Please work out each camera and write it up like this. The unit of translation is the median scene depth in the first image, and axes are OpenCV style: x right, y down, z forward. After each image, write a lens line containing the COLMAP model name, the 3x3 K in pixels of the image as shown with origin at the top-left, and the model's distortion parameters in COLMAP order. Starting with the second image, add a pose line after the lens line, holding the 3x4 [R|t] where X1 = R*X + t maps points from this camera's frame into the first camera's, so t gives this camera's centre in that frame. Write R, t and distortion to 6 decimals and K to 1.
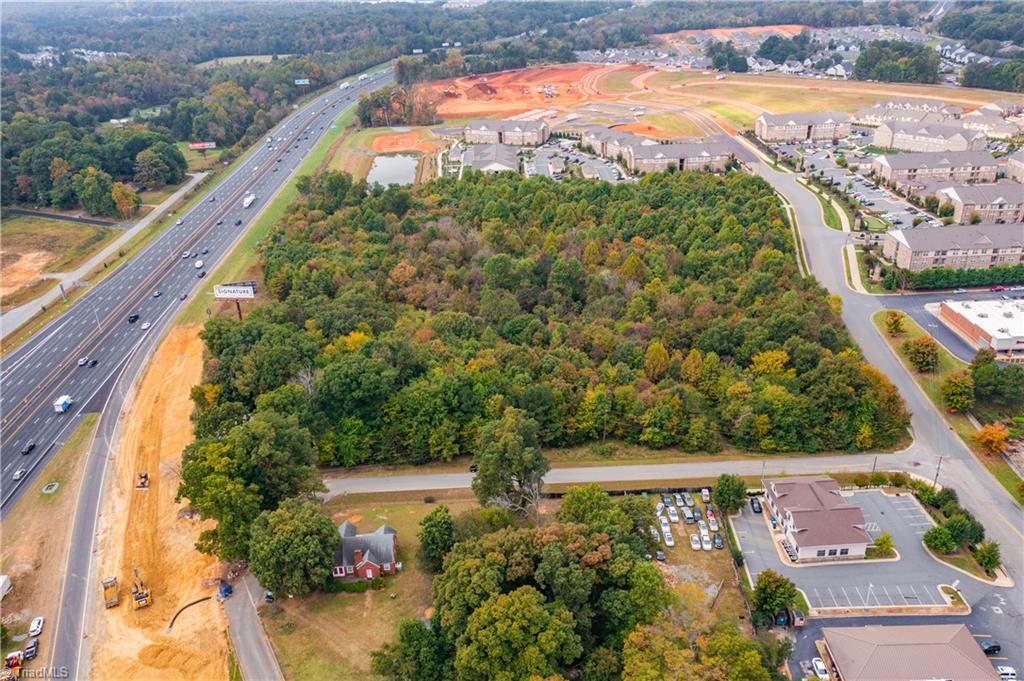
lens RADIAL K [[802.4, 0, 512.0], [0, 802.4, 340.5], [0, 0, 1]] dist [-0.006051, 0.008209]
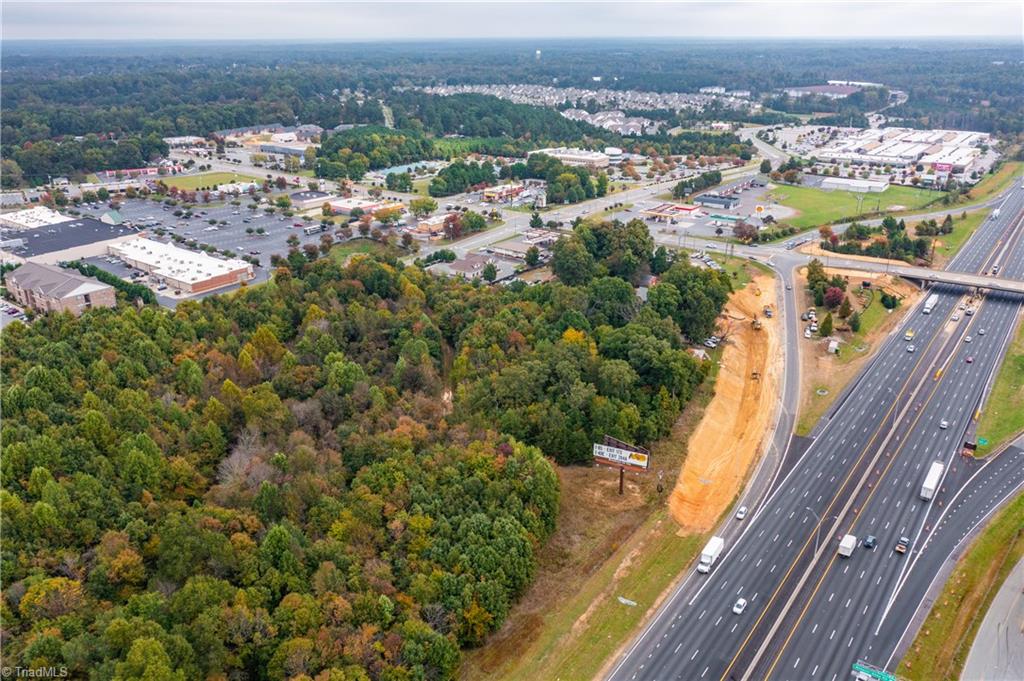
lens RADIAL K [[802.4, 0, 512.0], [0, 802.4, 340.5], [0, 0, 1]] dist [-0.006051, 0.008209]
pose [[-0.776325, -0.188136, 0.601602, -0.559954], [0.301802, 0.726967, 0.616794, -0.502233], [-0.553386, 0.660397, -0.507583, 1.109984]]
